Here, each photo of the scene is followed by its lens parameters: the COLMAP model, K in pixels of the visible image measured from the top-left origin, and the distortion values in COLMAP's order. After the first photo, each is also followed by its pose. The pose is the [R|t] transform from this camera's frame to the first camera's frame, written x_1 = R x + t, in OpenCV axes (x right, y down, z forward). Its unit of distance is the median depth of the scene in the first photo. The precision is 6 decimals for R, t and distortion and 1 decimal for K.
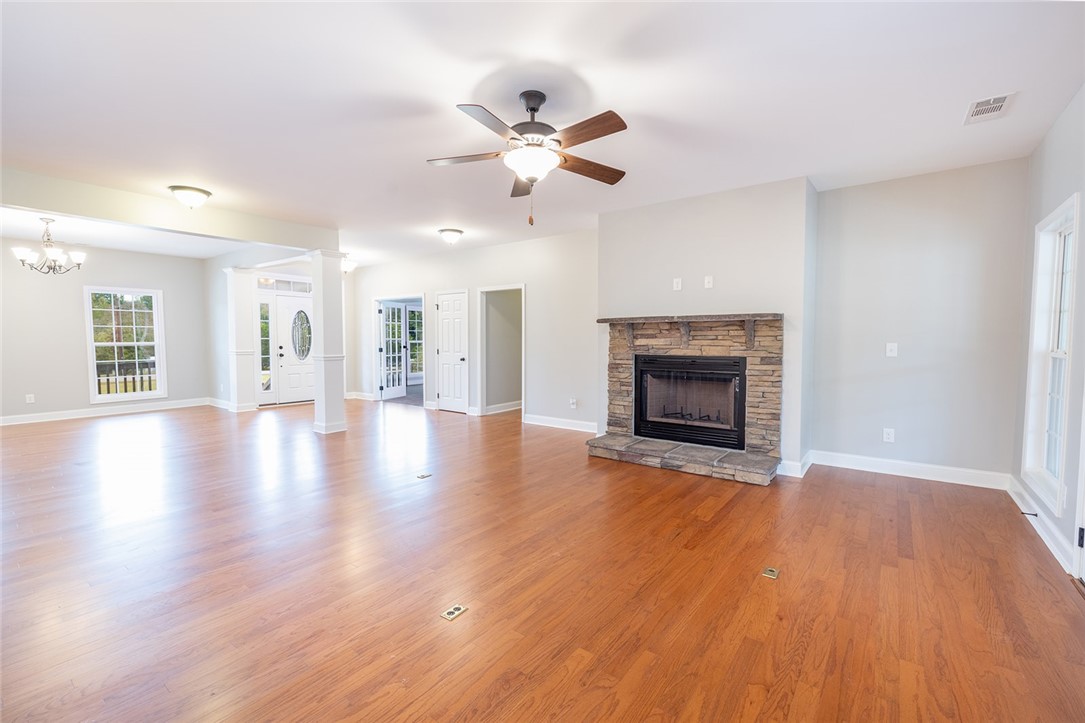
lens RADIAL K [[454.7, 0, 538.7], [0, 454.7, 360.5], [0, 0, 1]] dist [-0.001145, -0.001066]
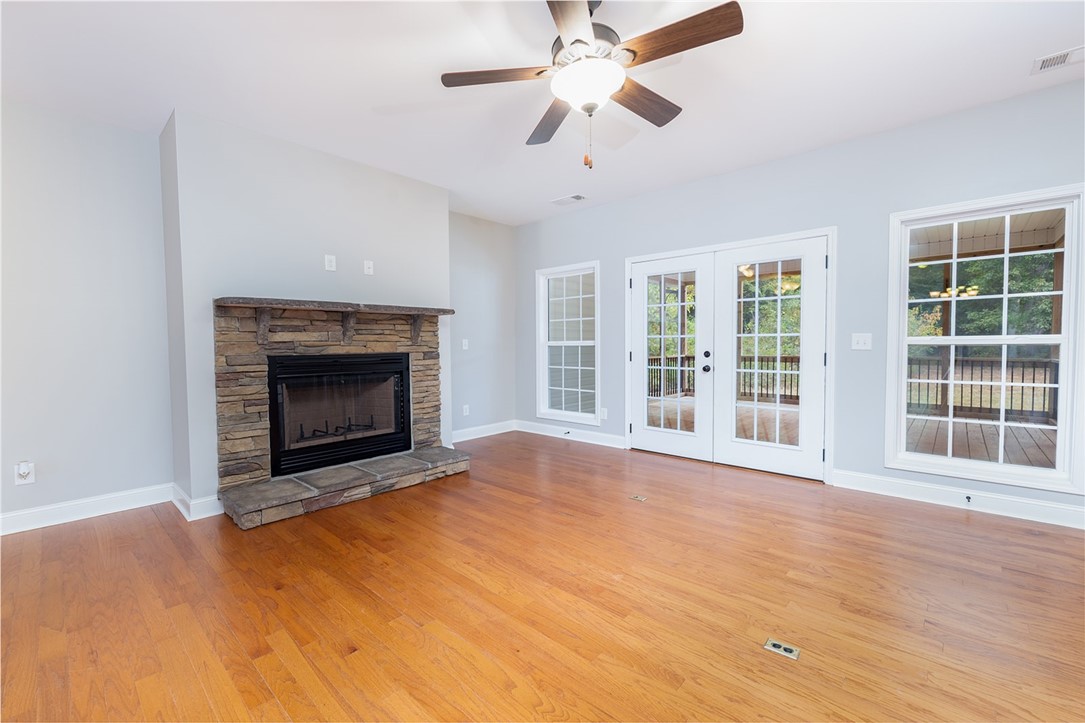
lens RADIAL K [[454.7, 0, 544.4], [0, 454.7, 358.8], [0, 0, 1]] dist [-0.001145, -0.001066]
pose [[0.089527, -0.031460, 0.995487, -0.474672], [0.057730, 0.997984, 0.026348, -0.003492], [-0.994310, 0.055111, 0.091163, 0.618276]]
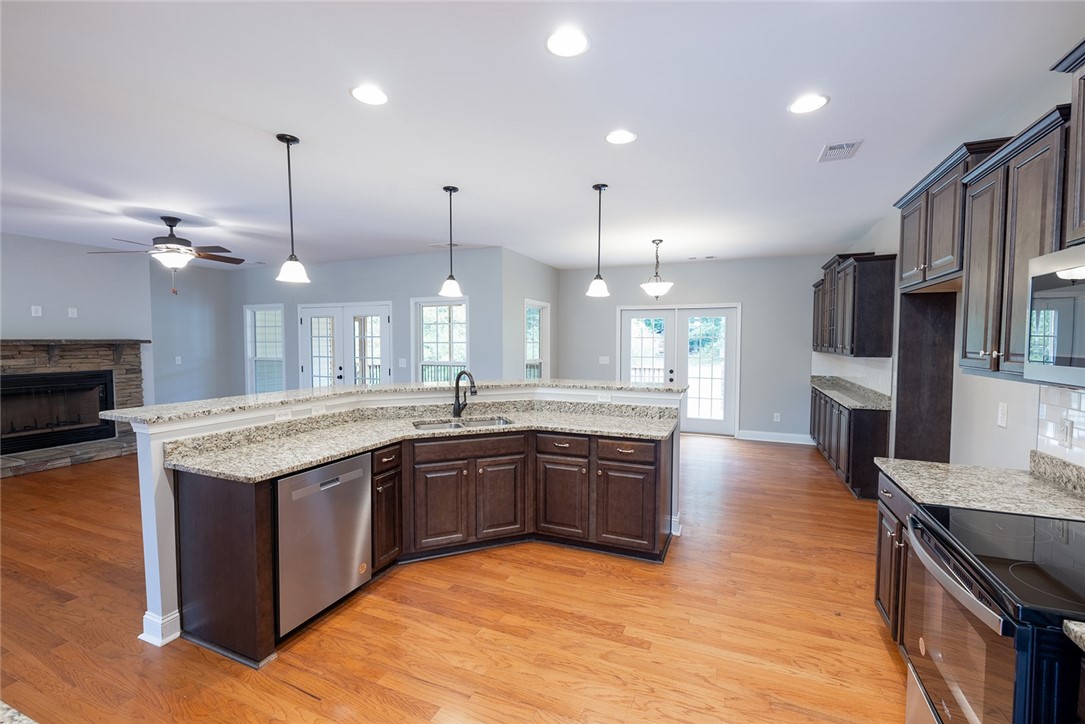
lens RADIAL K [[454.7, 0, 545.2], [0, 454.7, 360.8], [0, 0, 1]] dist [-0.001145, -0.001066]
pose [[-0.257177, -0.040262, 0.965525, -1.211407], [0.048500, 0.997335, 0.054507, -0.046309], [-0.965147, 0.060846, -0.254538, 0.071061]]
